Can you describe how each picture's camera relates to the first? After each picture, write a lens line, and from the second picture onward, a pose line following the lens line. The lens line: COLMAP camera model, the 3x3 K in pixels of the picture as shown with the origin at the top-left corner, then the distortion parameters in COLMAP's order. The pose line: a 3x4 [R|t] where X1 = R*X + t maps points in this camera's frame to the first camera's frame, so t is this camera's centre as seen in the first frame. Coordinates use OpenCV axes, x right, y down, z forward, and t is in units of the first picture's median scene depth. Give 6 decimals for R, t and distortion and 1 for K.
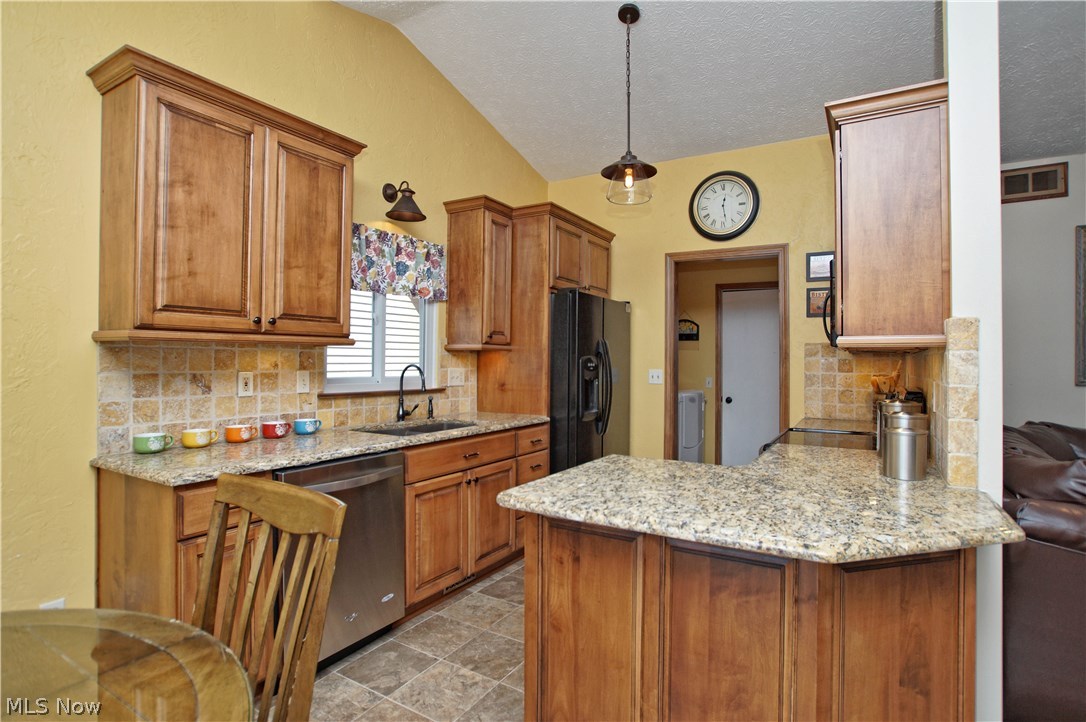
lens RADIAL K [[541.1, 0, 551.6], [0, 541.1, 359.6], [0, 0, 1]] dist [-0.068678, 0.038359]
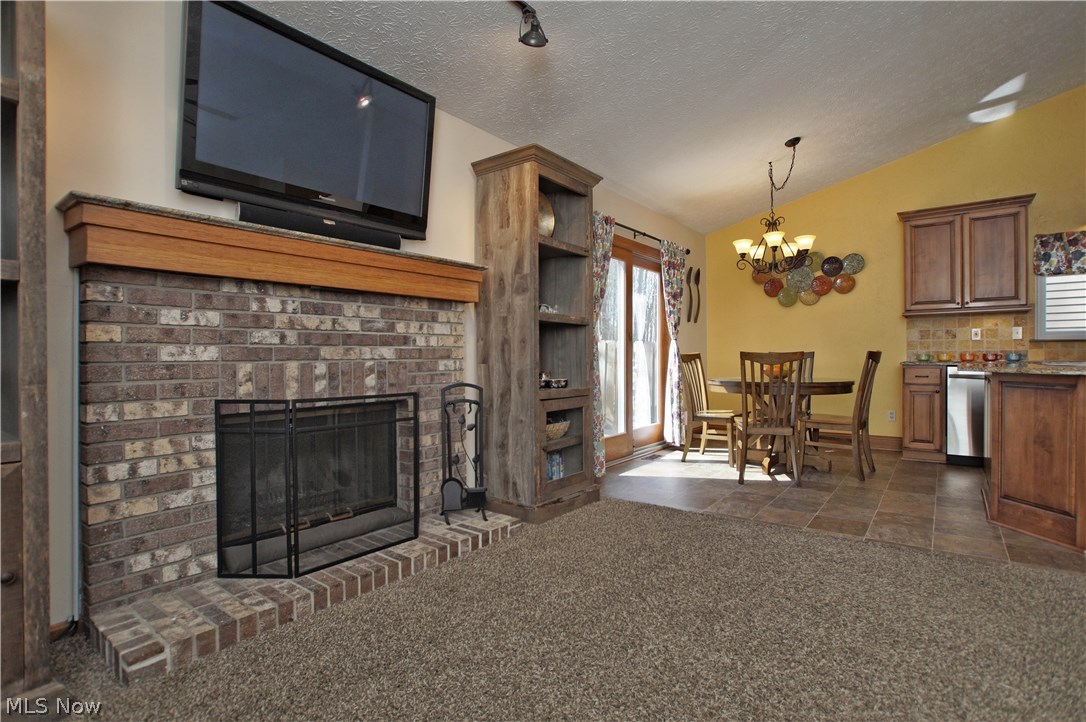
lens RADIAL K [[541.1, 0, 551.6], [0, 541.1, 359.6], [0, 0, 1]] dist [-0.068678, 0.038359]
pose [[-0.108630, -0.000511, -0.994082, 1.231490], [0.007168, 0.999973, -0.001297, 0.102773], [0.994056, -0.007267, -0.108623, -0.310129]]
